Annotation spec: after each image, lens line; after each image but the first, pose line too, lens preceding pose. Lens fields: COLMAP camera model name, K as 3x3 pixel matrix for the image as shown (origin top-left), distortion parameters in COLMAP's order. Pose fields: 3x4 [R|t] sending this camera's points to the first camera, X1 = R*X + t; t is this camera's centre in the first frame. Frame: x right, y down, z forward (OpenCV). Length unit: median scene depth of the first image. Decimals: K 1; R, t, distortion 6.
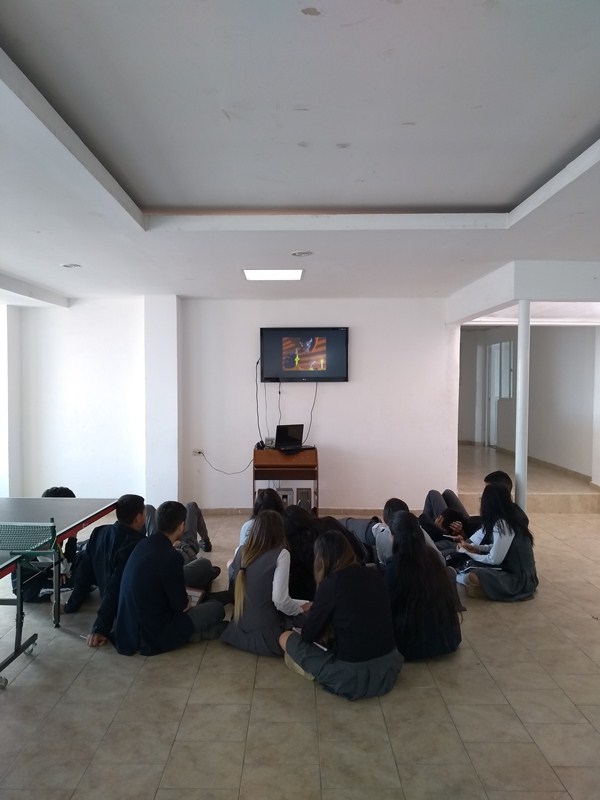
lens RADIAL K [[630.4, 0, 300.0], [0, 630.4, 400.0], [0, 0, 1]] dist [0.017718, 0.012209]
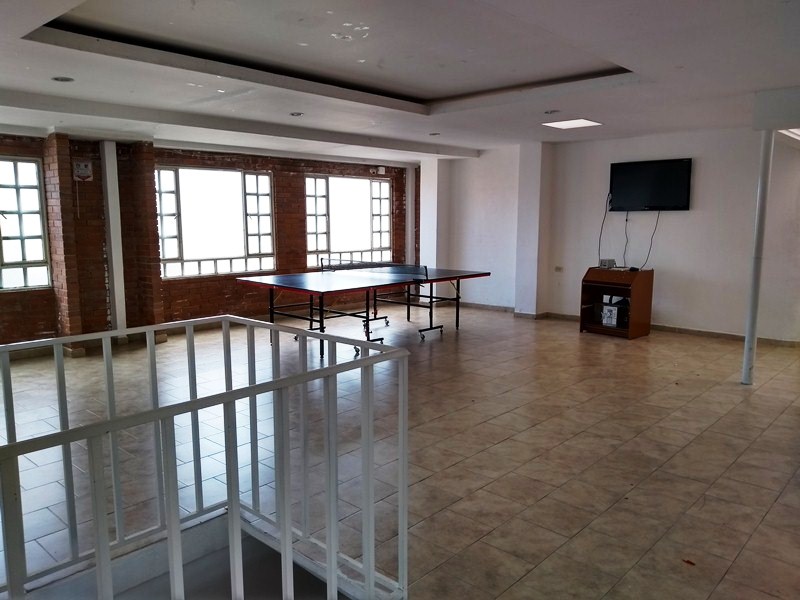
lens RADIAL K [[630.4, 0, 400.0], [0, 630.4, 300.0], [0, 0, 1]] dist [0.017718, 0.012209]
pose [[0.735780, 0.084335, -0.671949, 0.448928], [-0.008083, 0.993239, 0.115809, 0.001315], [0.677173, -0.079779, 0.731487, -0.122990]]
